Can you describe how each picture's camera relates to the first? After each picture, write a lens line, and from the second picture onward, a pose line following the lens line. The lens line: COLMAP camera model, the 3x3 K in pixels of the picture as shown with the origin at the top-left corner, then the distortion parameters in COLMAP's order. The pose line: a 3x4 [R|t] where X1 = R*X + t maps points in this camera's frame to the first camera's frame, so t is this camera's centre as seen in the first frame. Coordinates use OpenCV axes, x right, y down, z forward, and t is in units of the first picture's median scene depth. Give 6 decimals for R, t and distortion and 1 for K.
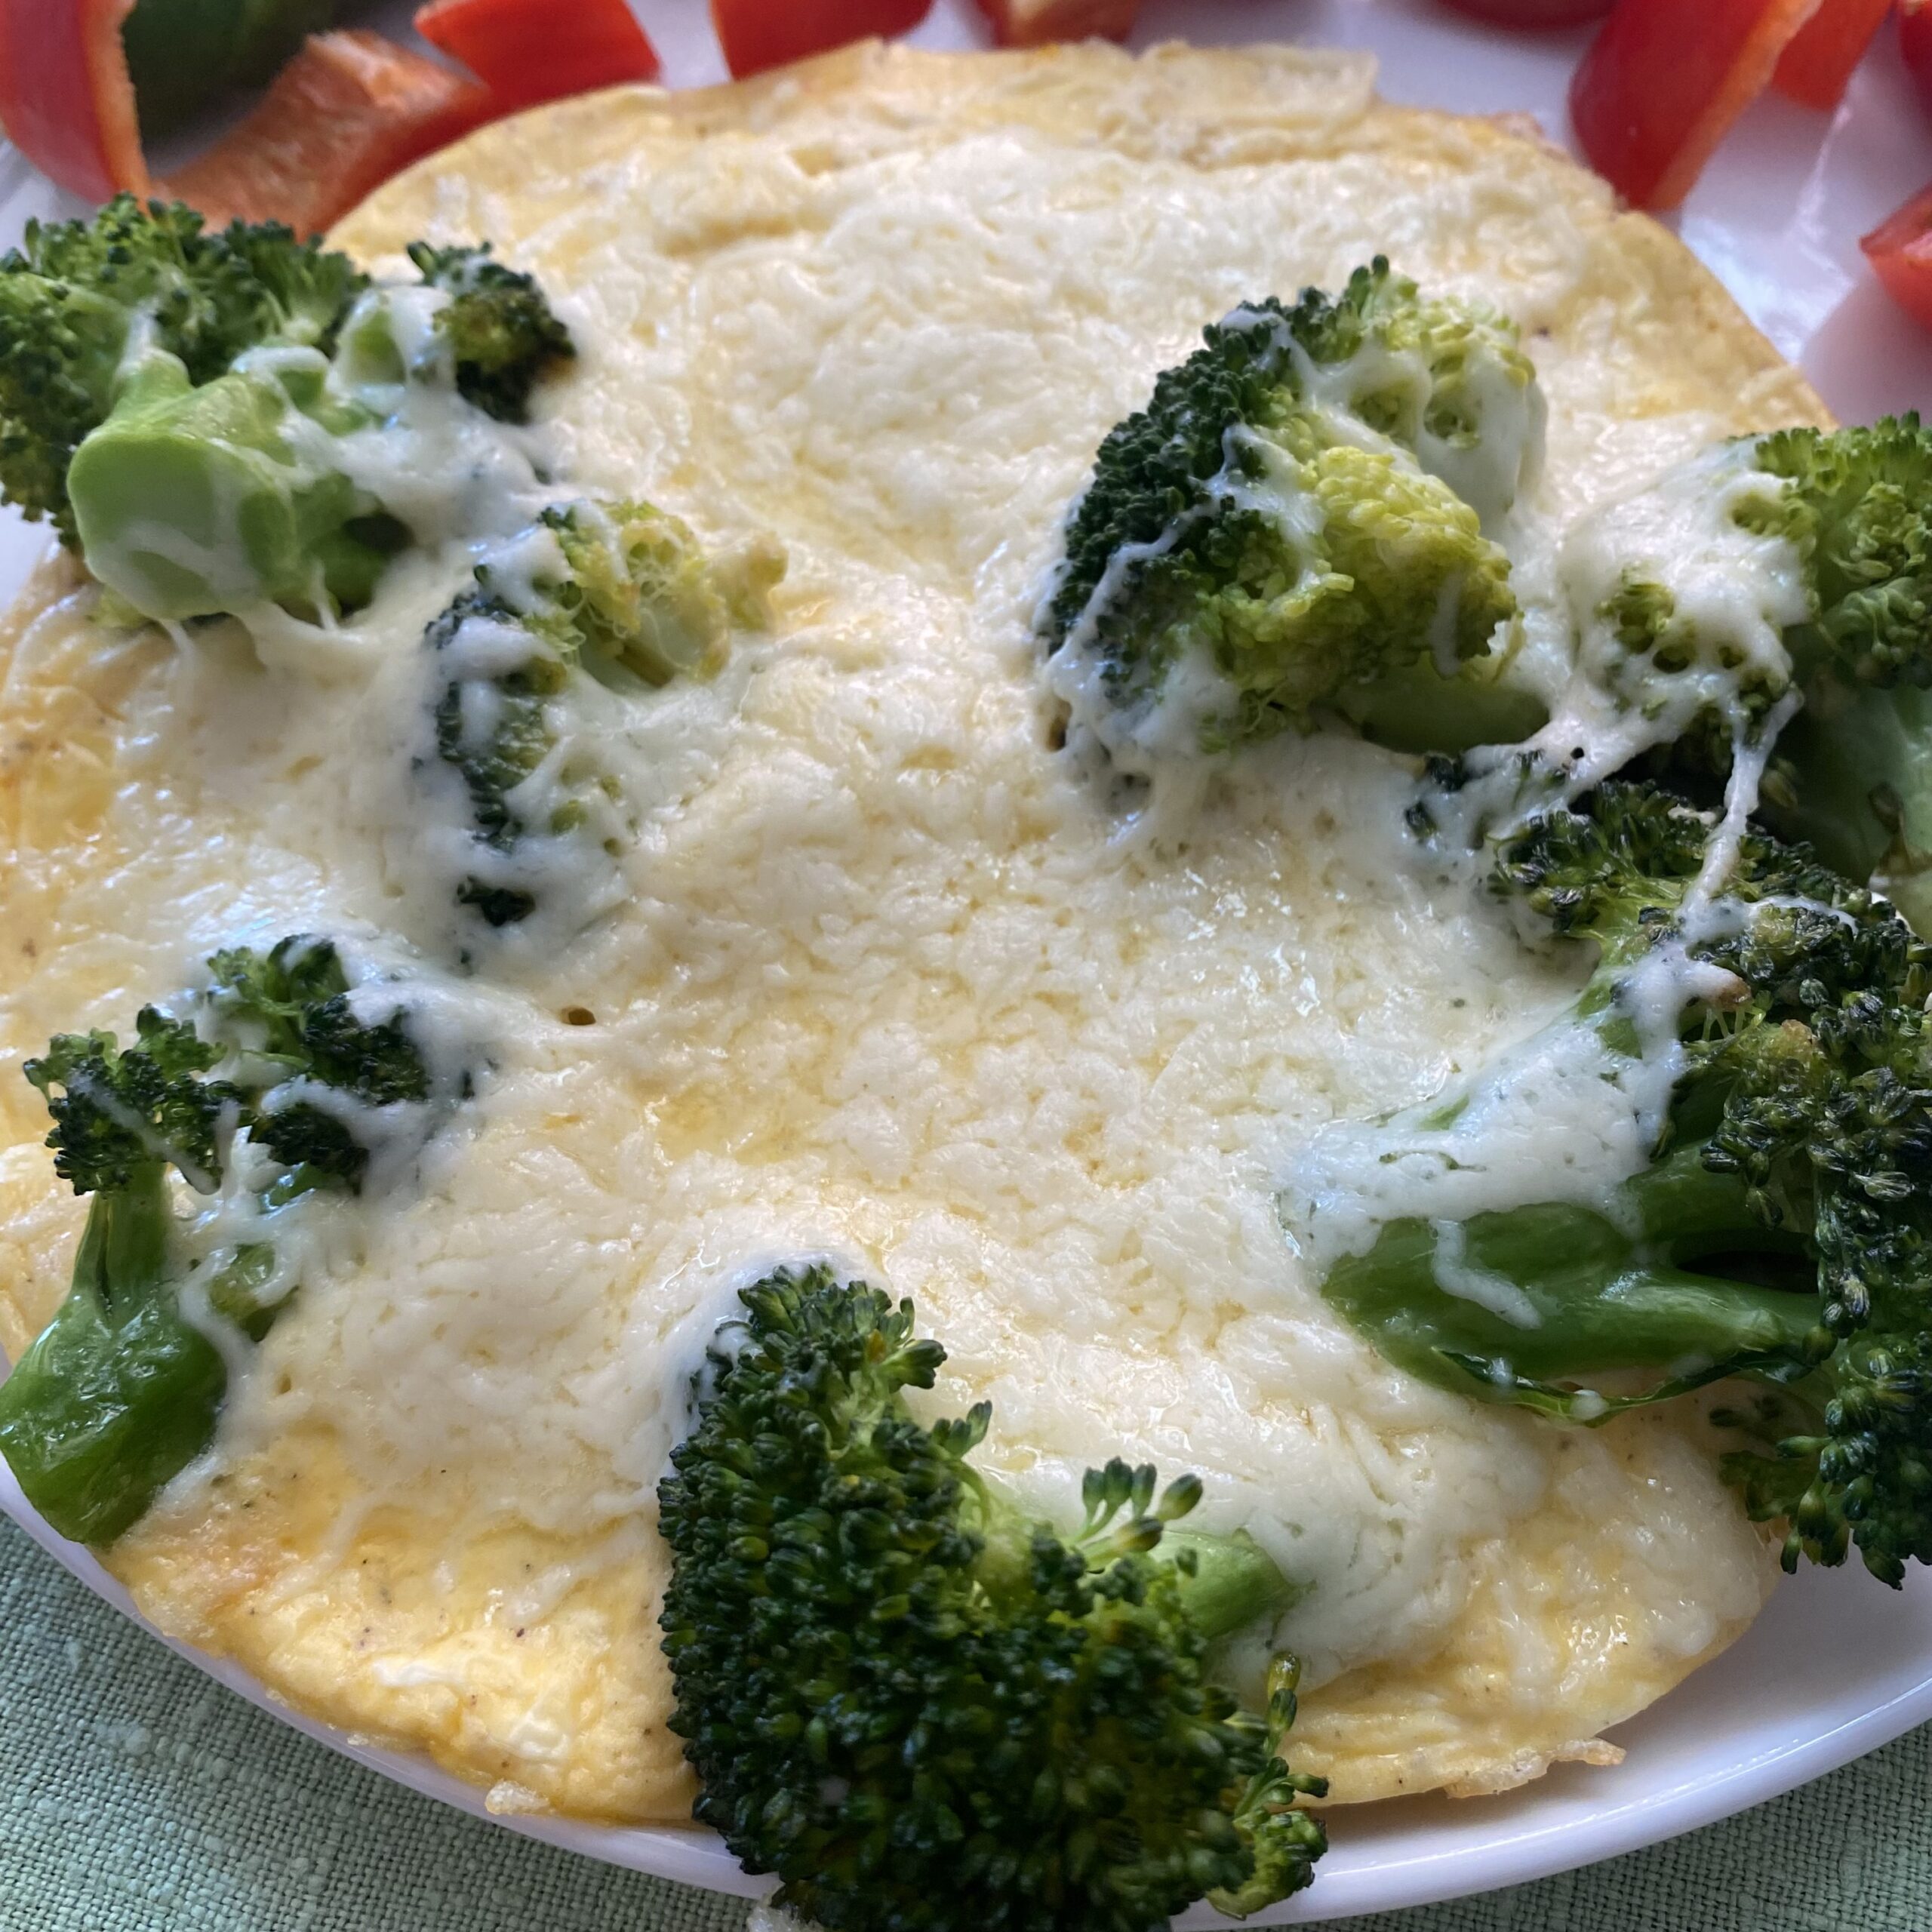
lens RADIAL K [[2084.4, 0, 1004.8], [0, 2084.4, 943.7], [0, 0, 1]] dist [0.127170, -0.498407]
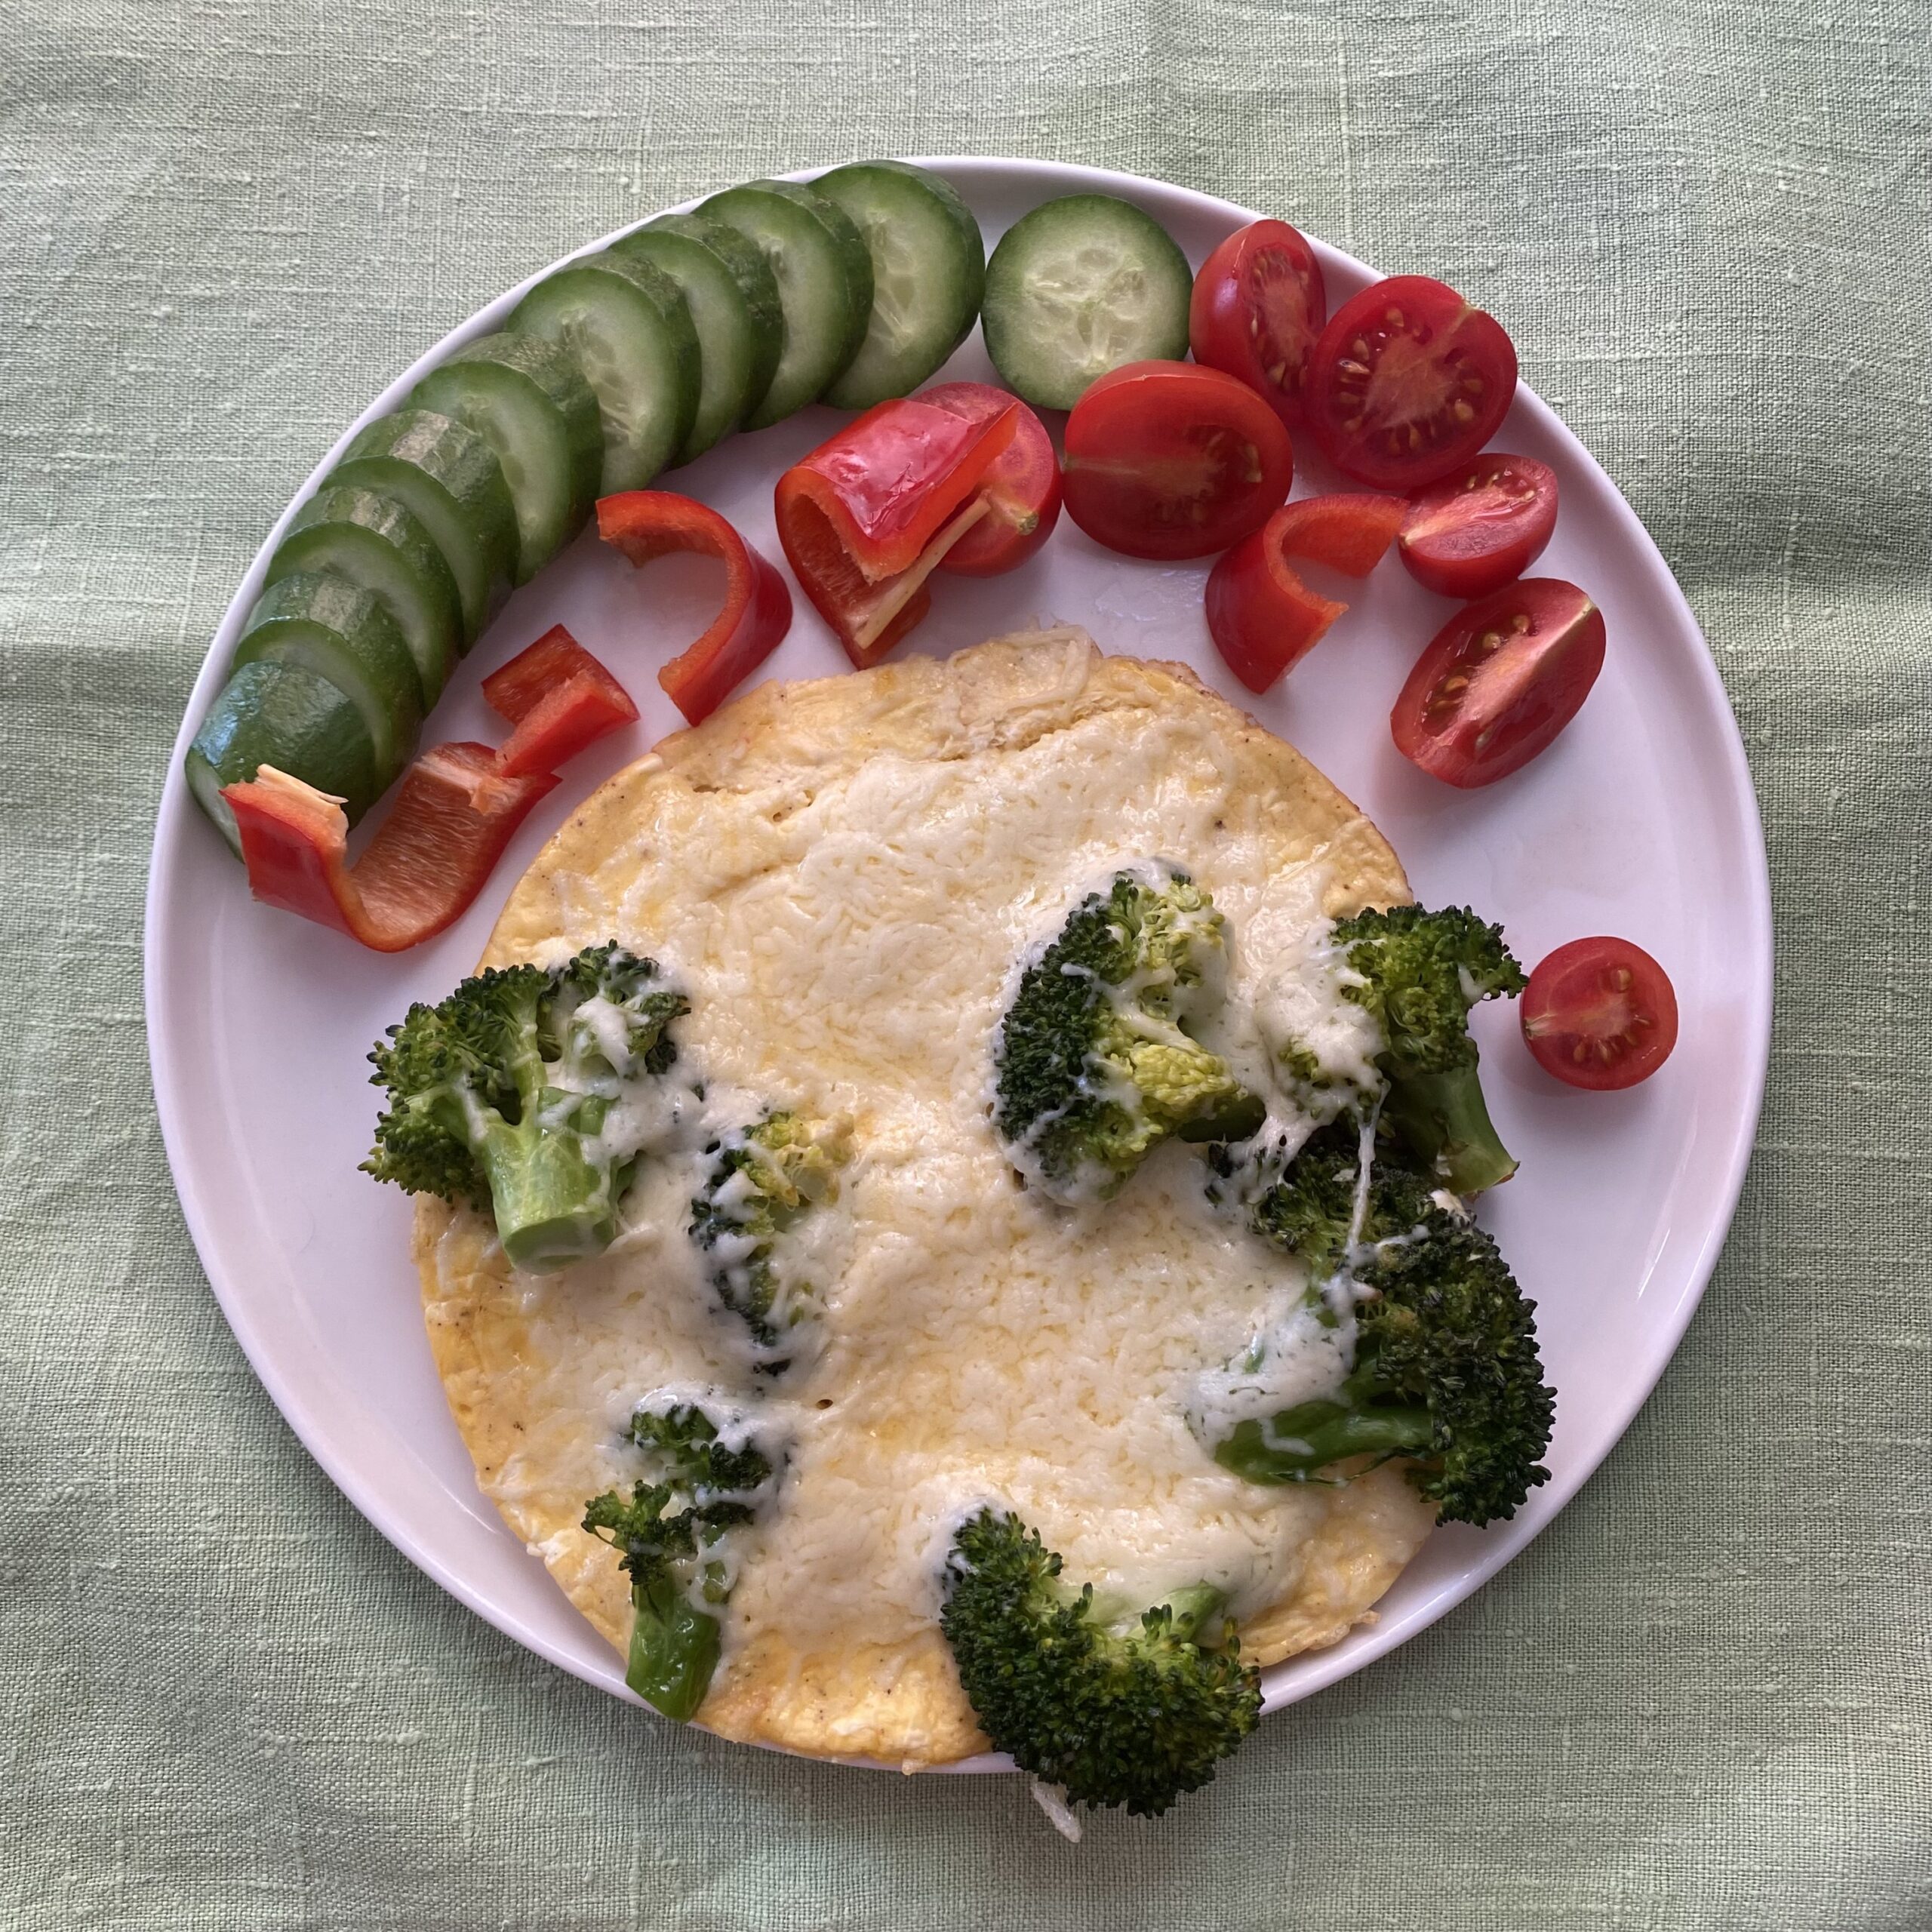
lens RADIAL K [[2084.4, 0, 1004.8], [0, 2084.4, 943.7], [0, 0, 1]] dist [0.127170, -0.498407]
pose [[0.966978, -0.242861, 0.077279, -0.087710], [0.205954, 0.923241, 0.324359, -0.988722], [-0.150121, -0.297732, 0.942772, -0.777702]]
